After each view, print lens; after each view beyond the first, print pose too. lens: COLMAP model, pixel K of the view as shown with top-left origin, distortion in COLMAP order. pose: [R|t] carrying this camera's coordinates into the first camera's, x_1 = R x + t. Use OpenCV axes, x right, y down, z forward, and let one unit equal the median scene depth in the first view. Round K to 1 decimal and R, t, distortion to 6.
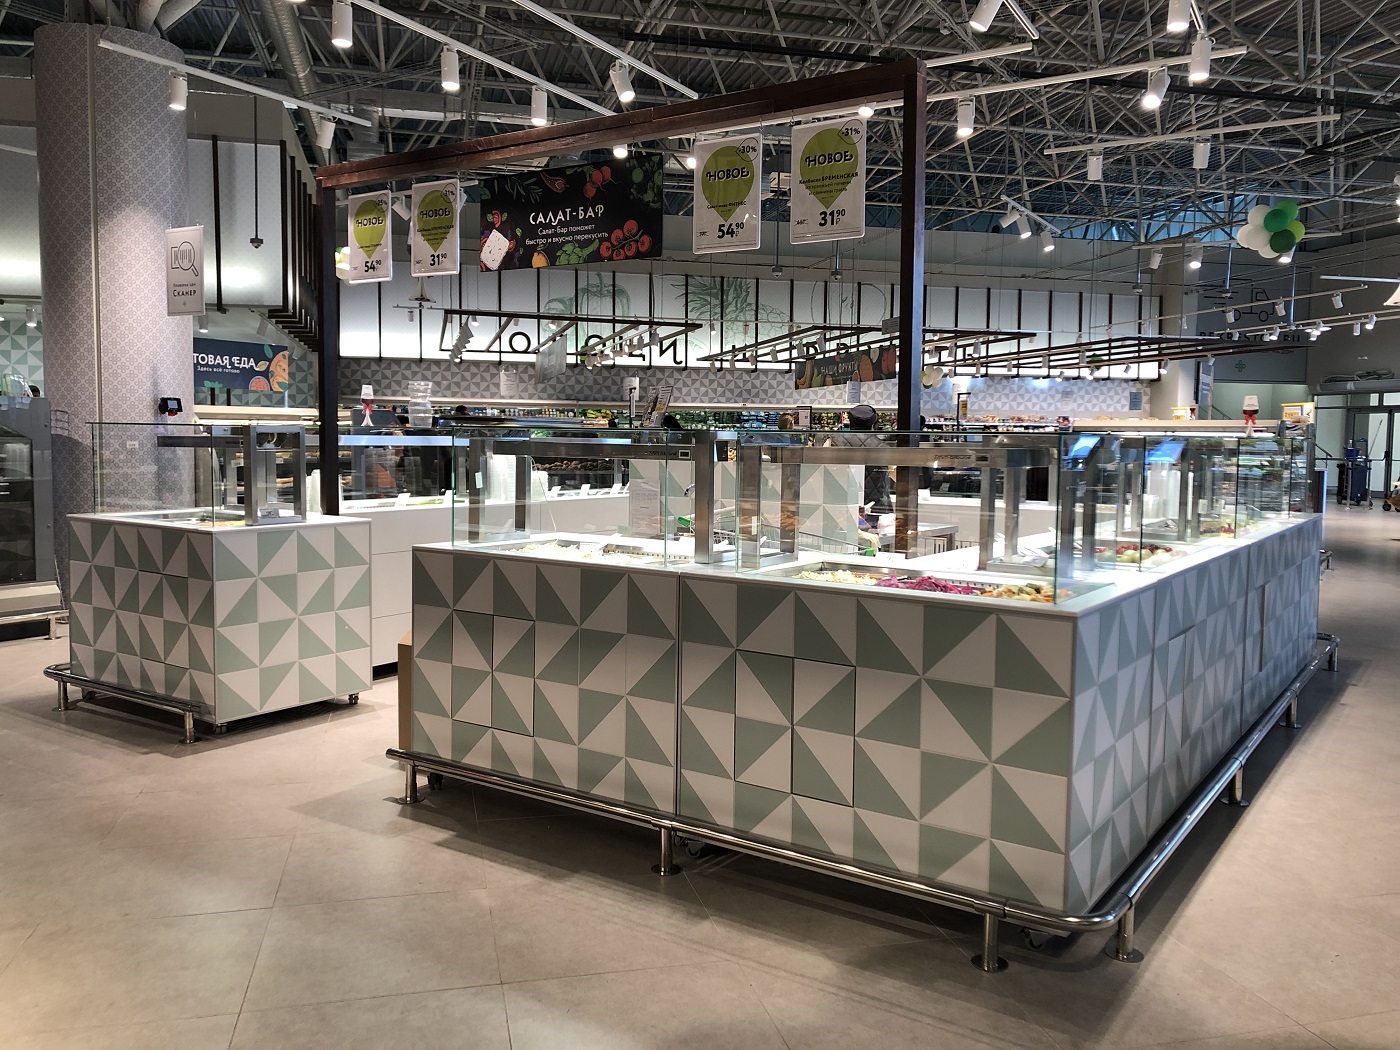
lens RADIAL K [[1131.2, 0, 711.1], [0, 1131.2, 527.7], [0, 0, 1]] dist [0.091389, -0.175849]
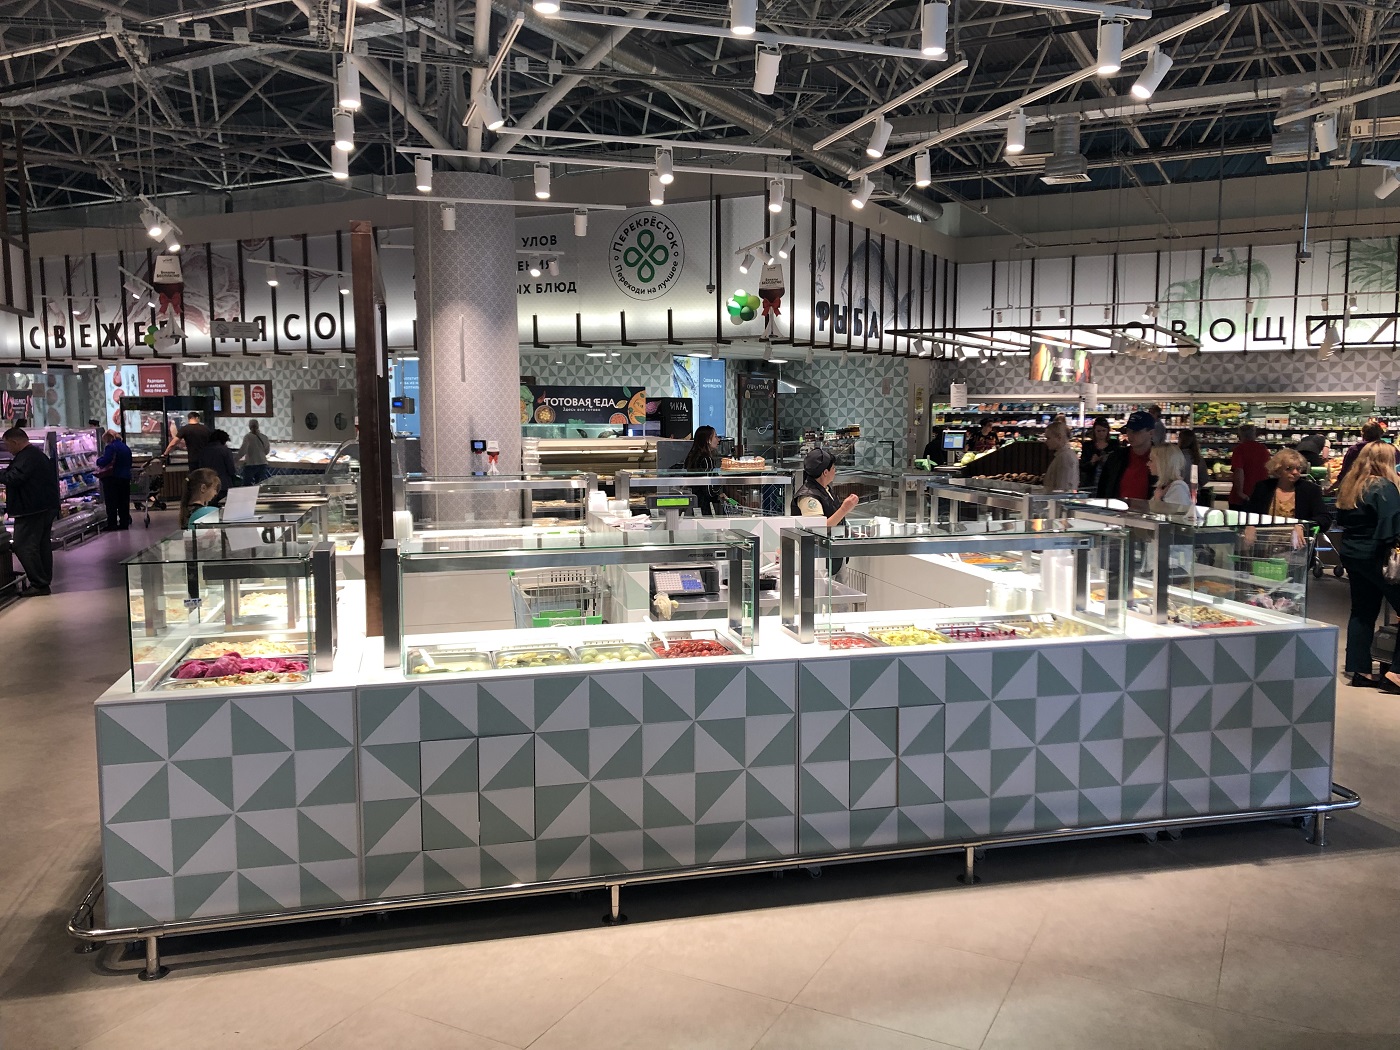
lens RADIAL K [[1131.2, 0, 711.1], [0, 1131.2, 527.7], [0, 0, 1]] dist [0.091389, -0.175849]
pose [[0.745632, 0.057566, -0.663867, 0.654493], [-0.041662, 0.998340, 0.039776, -0.077745], [0.665054, -0.002000, 0.746792, 0.185142]]
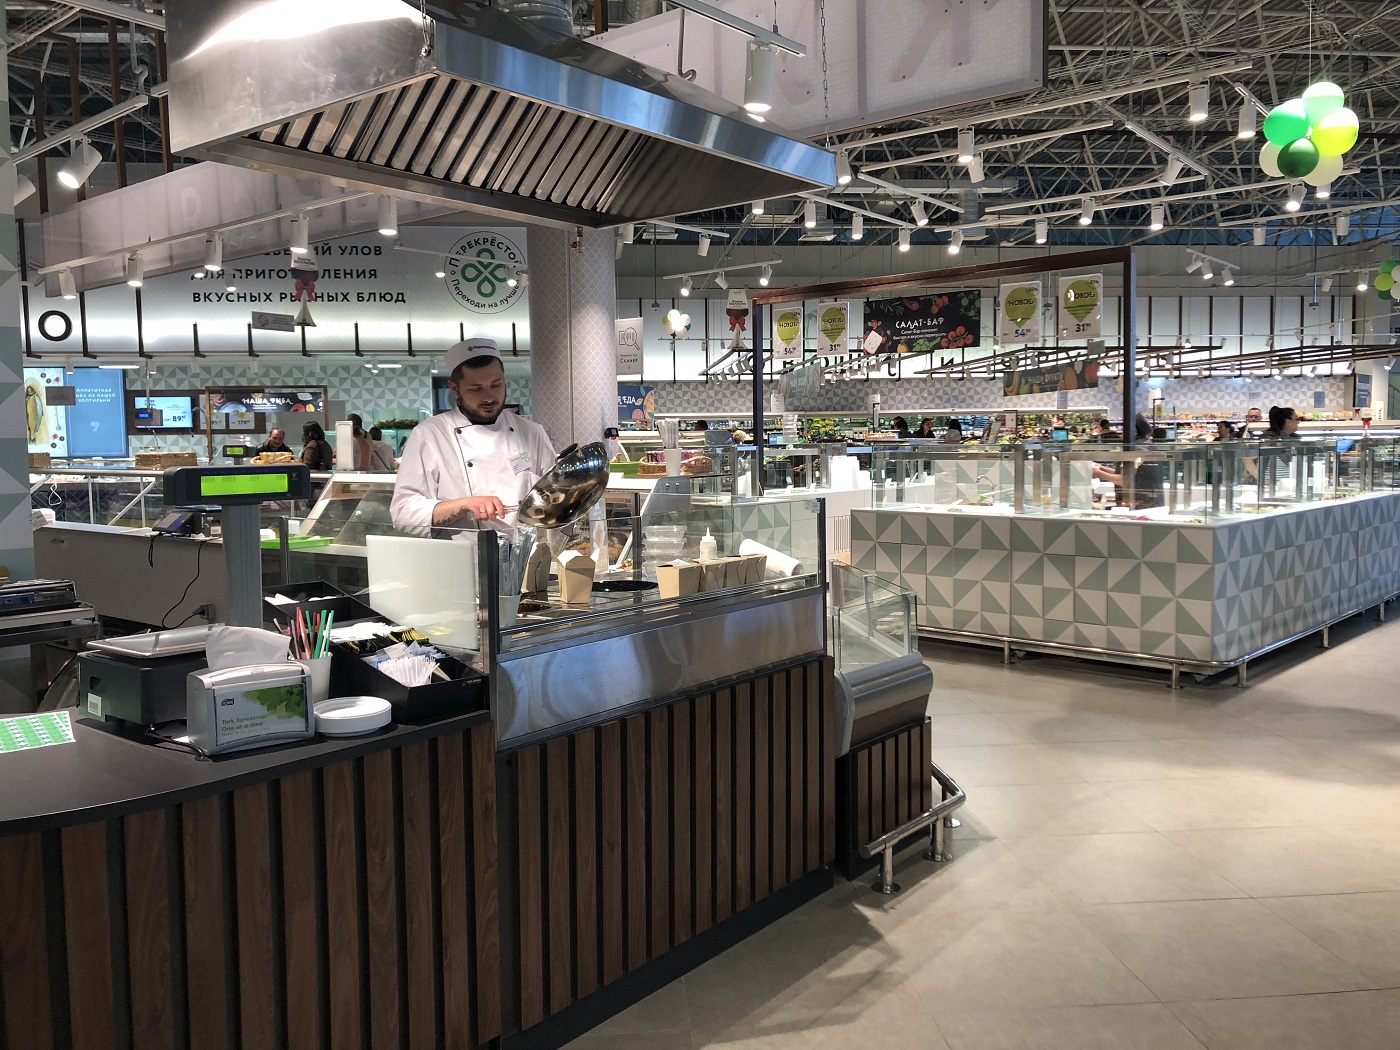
lens RADIAL K [[1139.7, 0, 707.4], [0, 1139.7, 521.1], [0, 0, 1]] dist [0.020377, -0.002548]
pose [[0.987435, -0.013299, -0.157464, -0.112432], [0.012086, 0.999889, -0.008659, 0.027407], [0.157562, 0.006647, 0.987487, -0.502360]]
